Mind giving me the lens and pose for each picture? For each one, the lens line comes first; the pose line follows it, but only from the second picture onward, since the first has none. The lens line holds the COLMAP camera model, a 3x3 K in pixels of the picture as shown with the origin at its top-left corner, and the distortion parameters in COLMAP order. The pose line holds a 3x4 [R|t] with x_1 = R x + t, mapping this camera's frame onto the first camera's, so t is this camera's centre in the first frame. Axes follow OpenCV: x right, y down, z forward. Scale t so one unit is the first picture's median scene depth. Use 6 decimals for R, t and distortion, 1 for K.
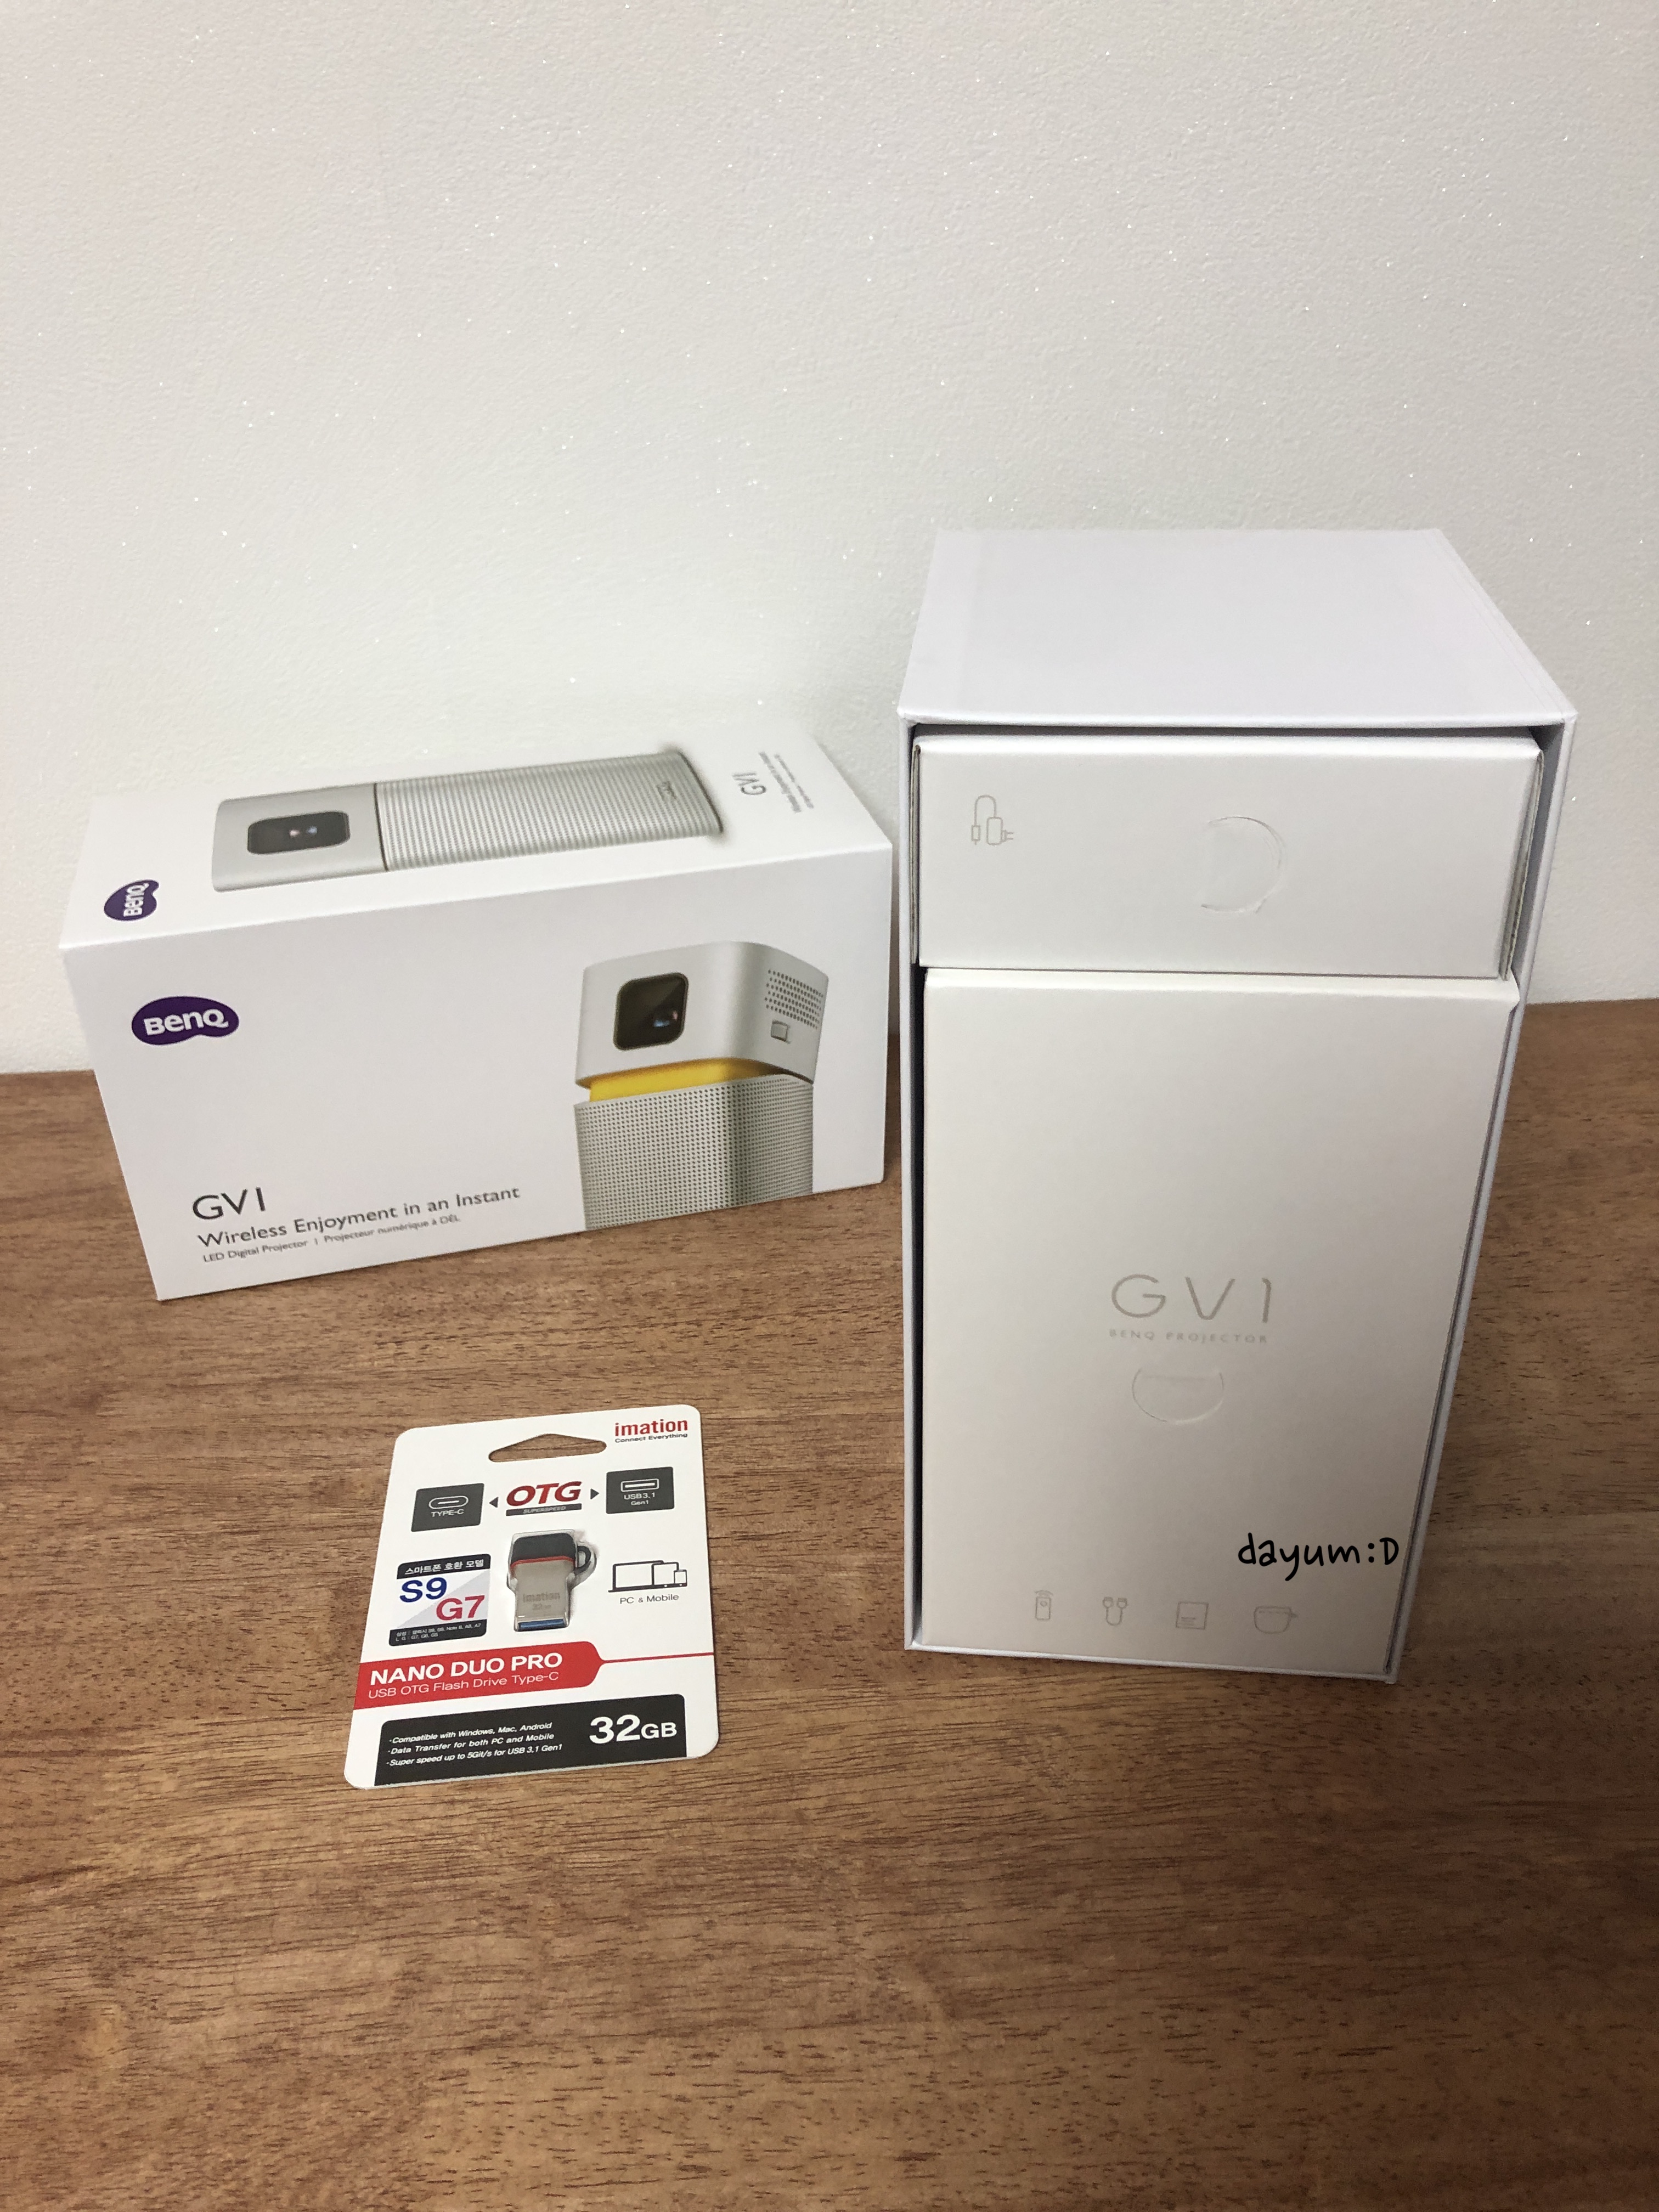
lens RADIAL K [[1917.1, 0, 832.2], [0, 1917.1, 1110.5], [0, 0, 1]] dist [-0.027031, 0.019984]
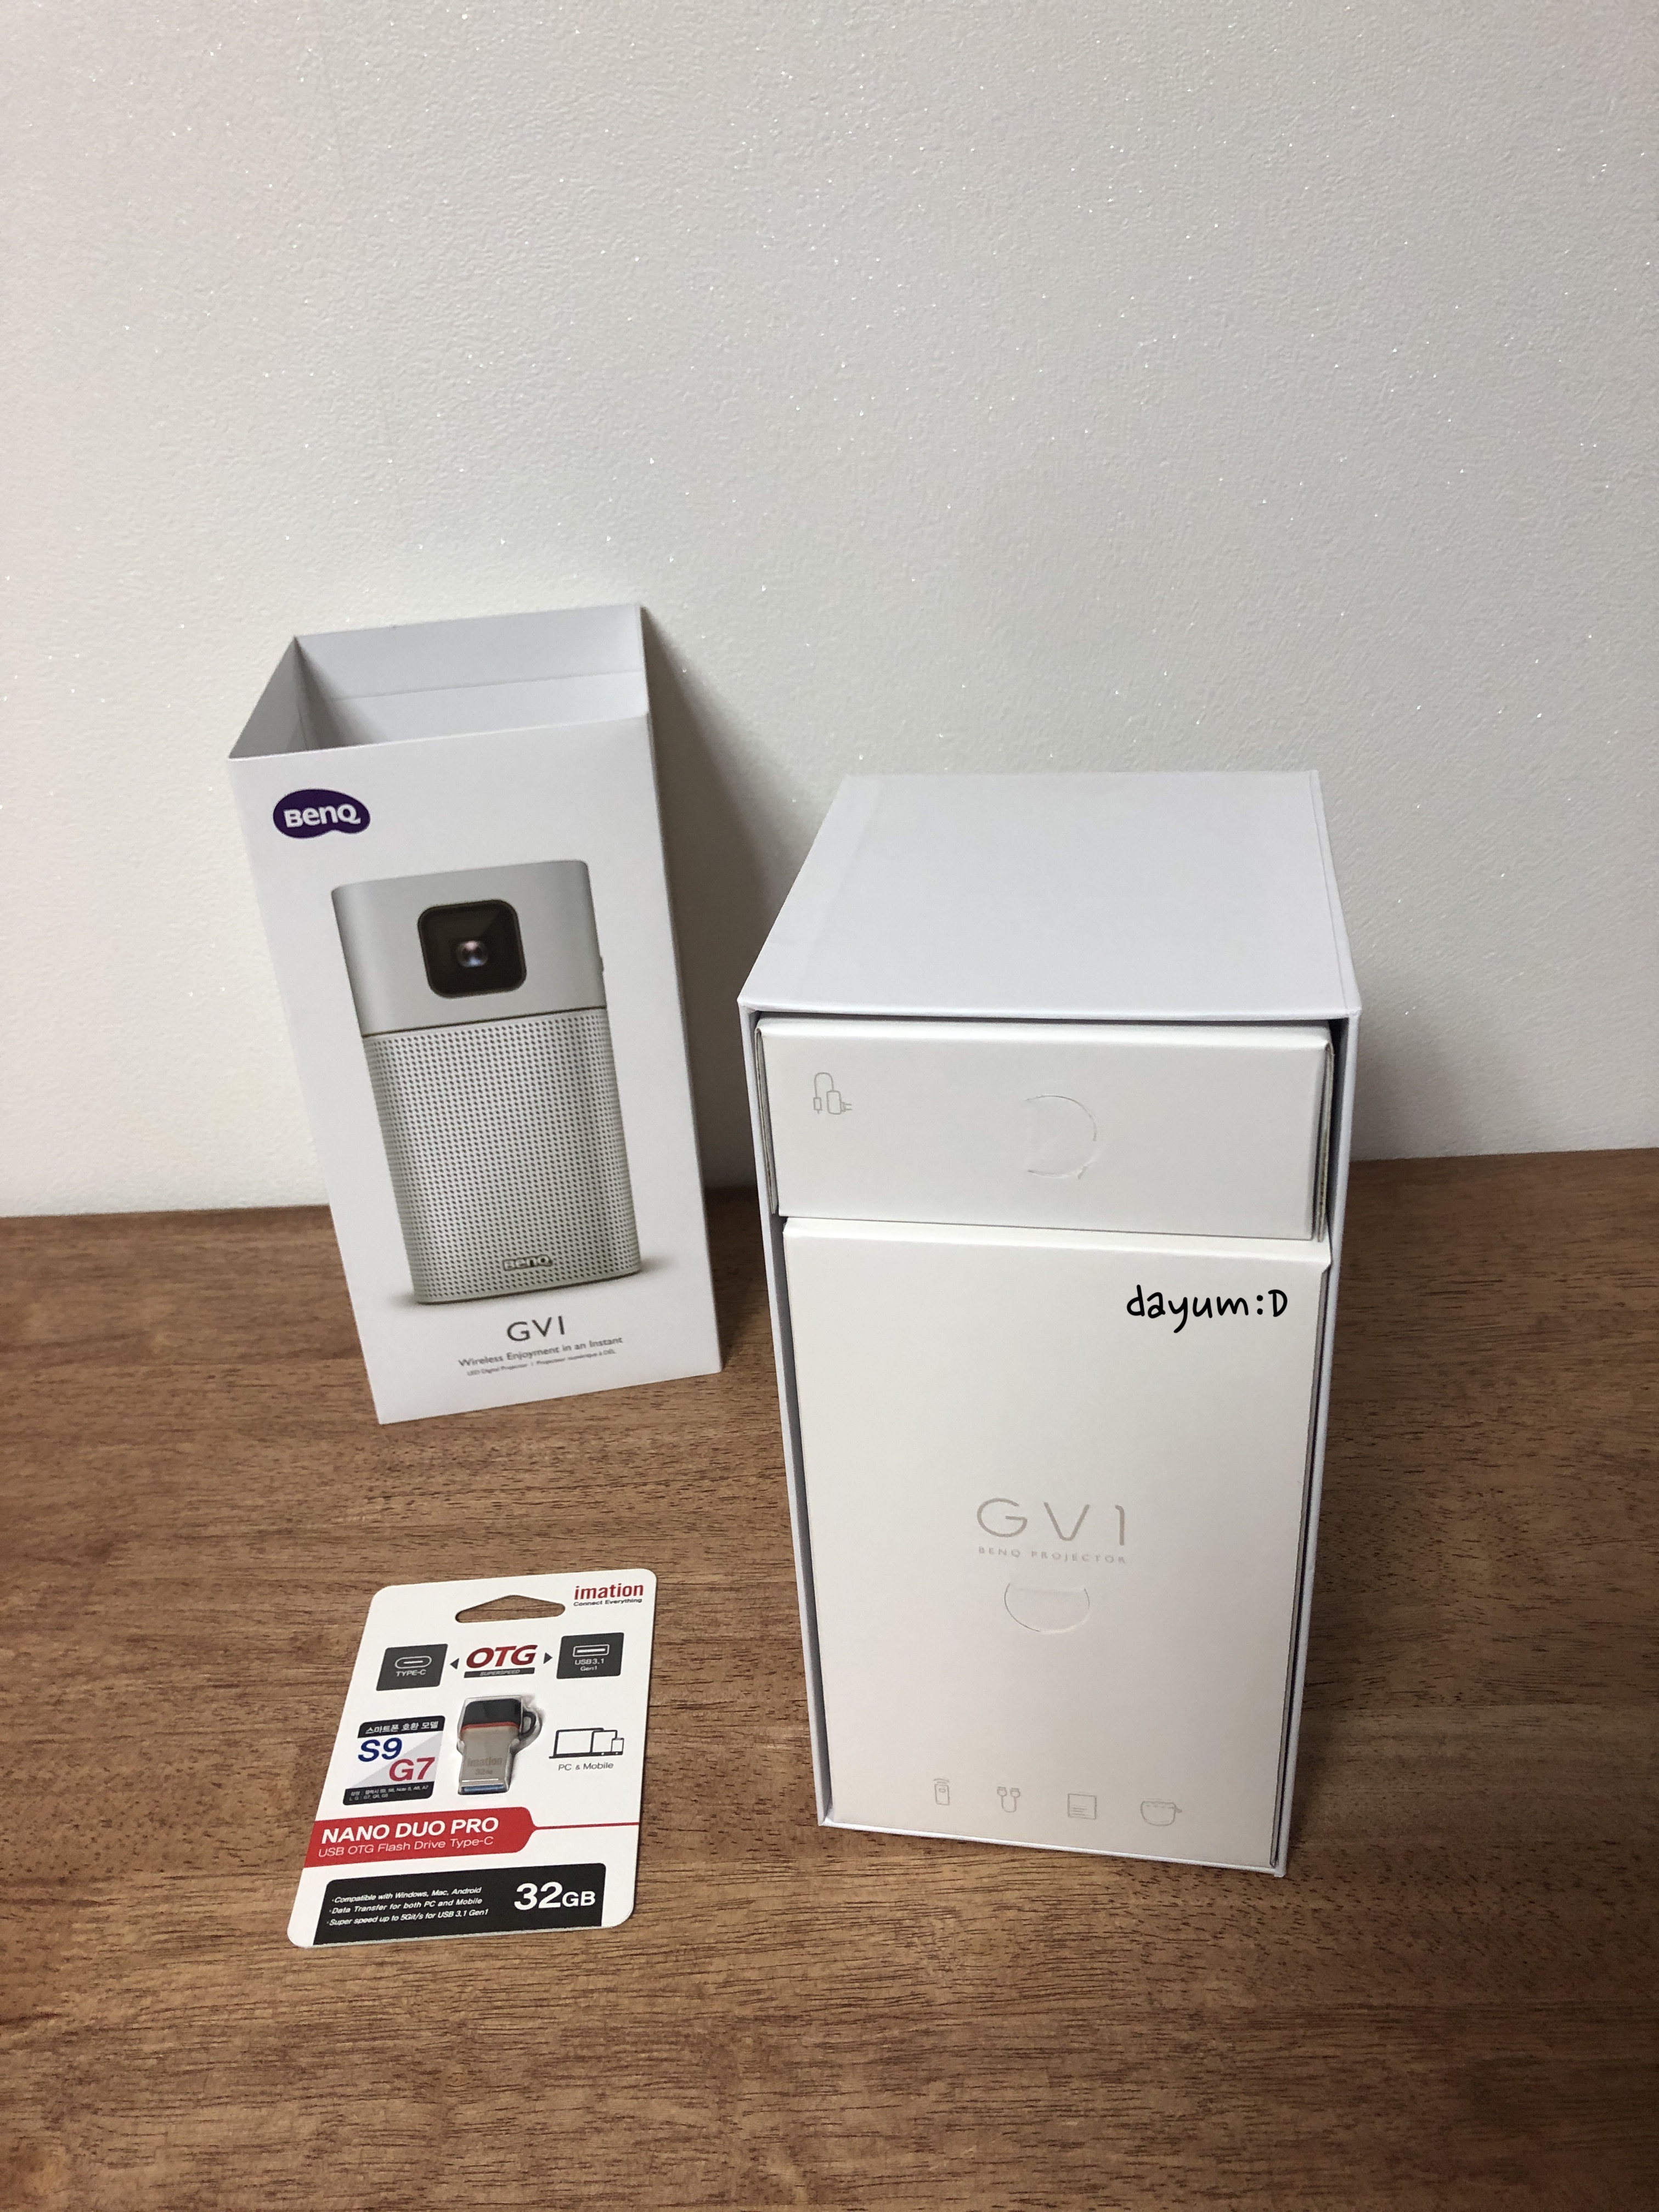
lens RADIAL K [[1917.1, 0, 827.9], [0, 1917.1, 1105.6], [0, 0, 1]] dist [-0.027031, 0.019984]
pose [[0.996877, 0.001691, -0.078958, 0.131197], [-0.003532, 0.999725, -0.023183, -0.094279], [0.078897, 0.023389, 0.996608, -0.060350]]
